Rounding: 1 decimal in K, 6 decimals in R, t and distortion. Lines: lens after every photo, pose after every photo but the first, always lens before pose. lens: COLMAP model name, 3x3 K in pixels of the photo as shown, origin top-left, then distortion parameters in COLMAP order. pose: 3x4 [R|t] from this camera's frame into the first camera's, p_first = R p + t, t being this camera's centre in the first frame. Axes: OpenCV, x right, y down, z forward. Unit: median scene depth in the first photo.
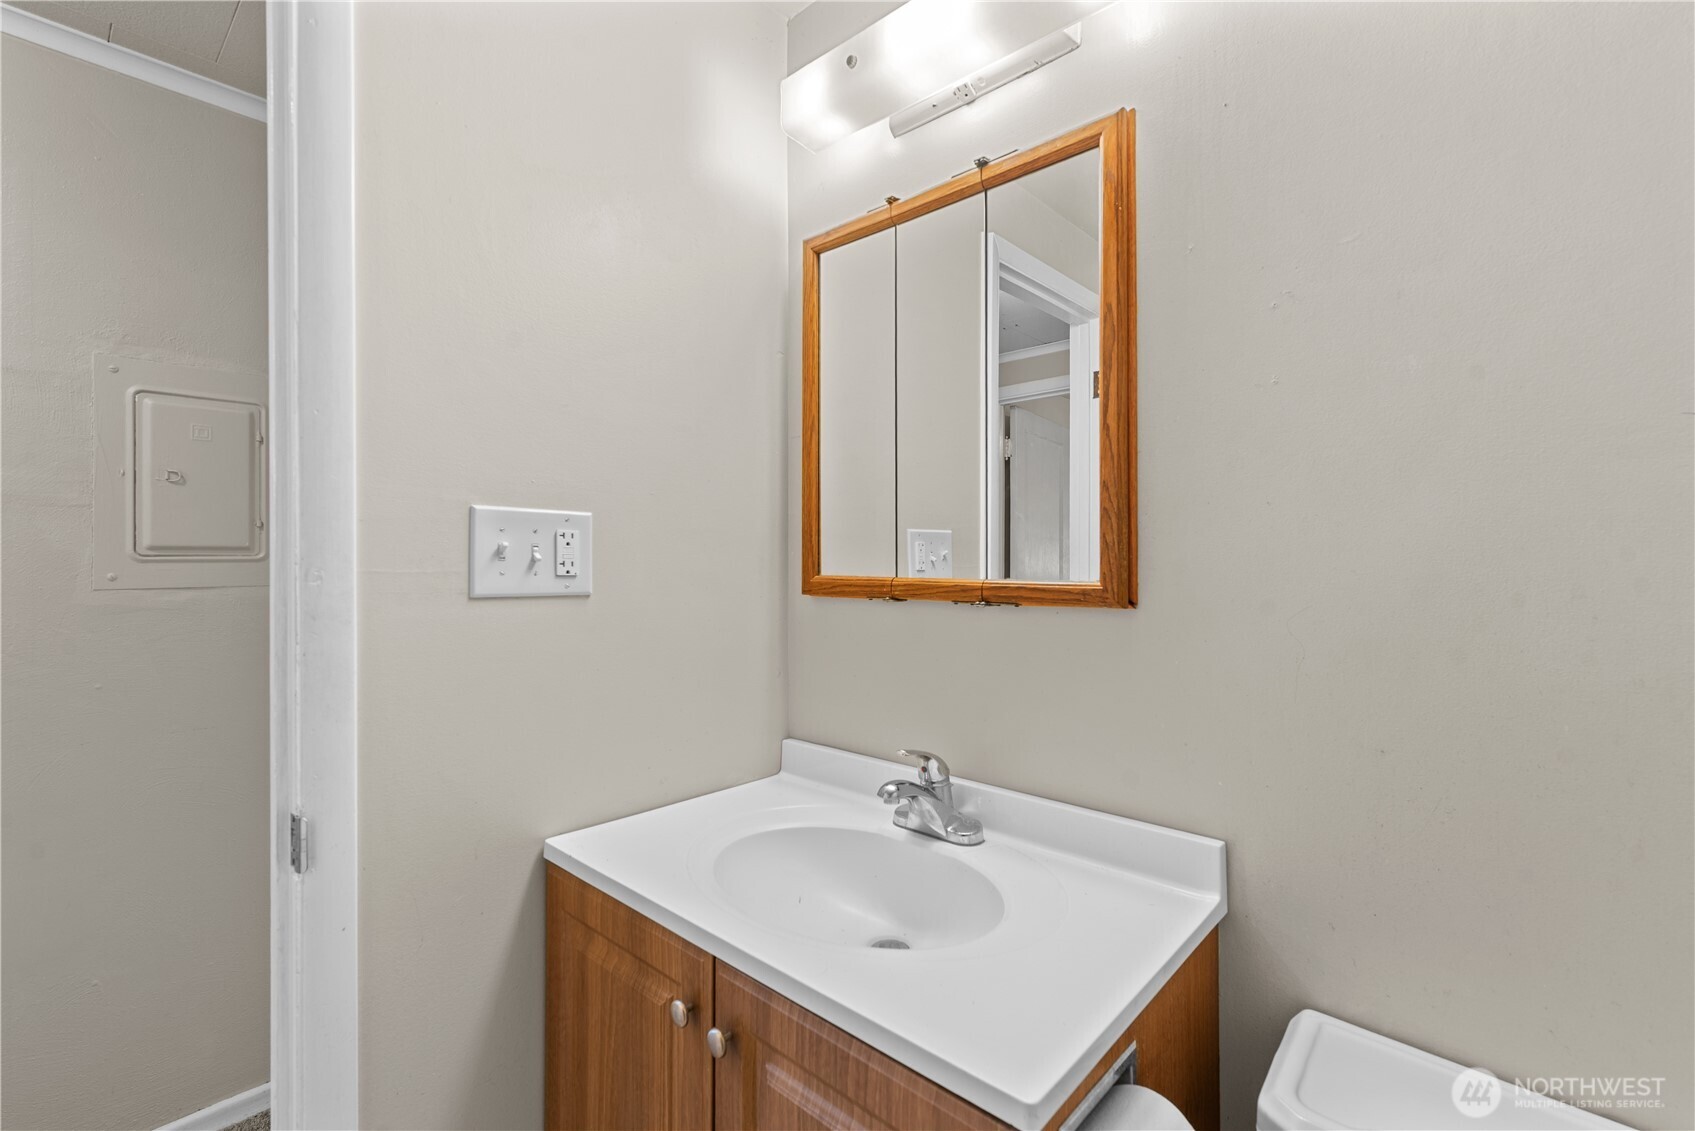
lens RADIAL K [[744.0, 0, 864.9], [0, 744.0, 557.1], [0, 0, 1]] dist [0.001135, -0.000408]
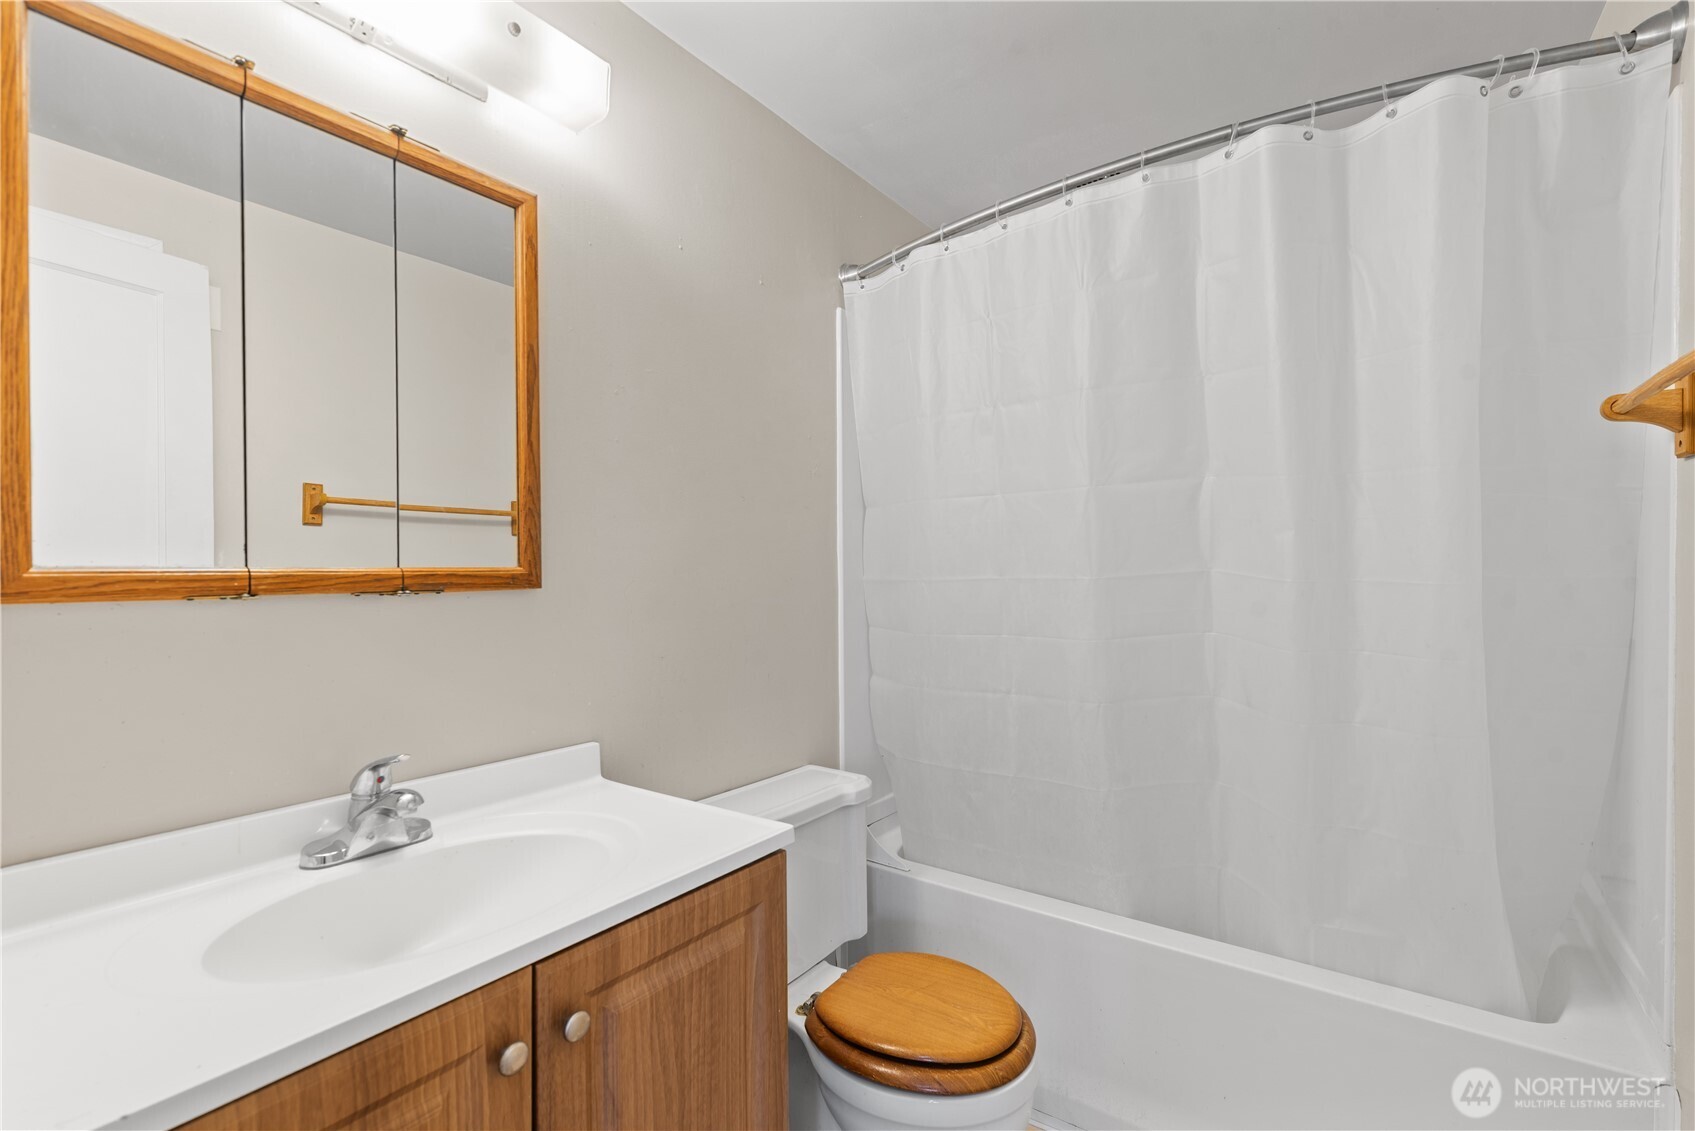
lens RADIAL K [[735.6, 0, 850.0], [0, 735.6, 581.2], [0, 0, 1]] dist [0.001458, -0.000103]
pose [[-0.091178, -0.007286, 0.995808, -0.849949], [0.007058, 0.999943, 0.007963, 0.044775], [-0.995810, 0.007754, -0.091121, 0.518538]]
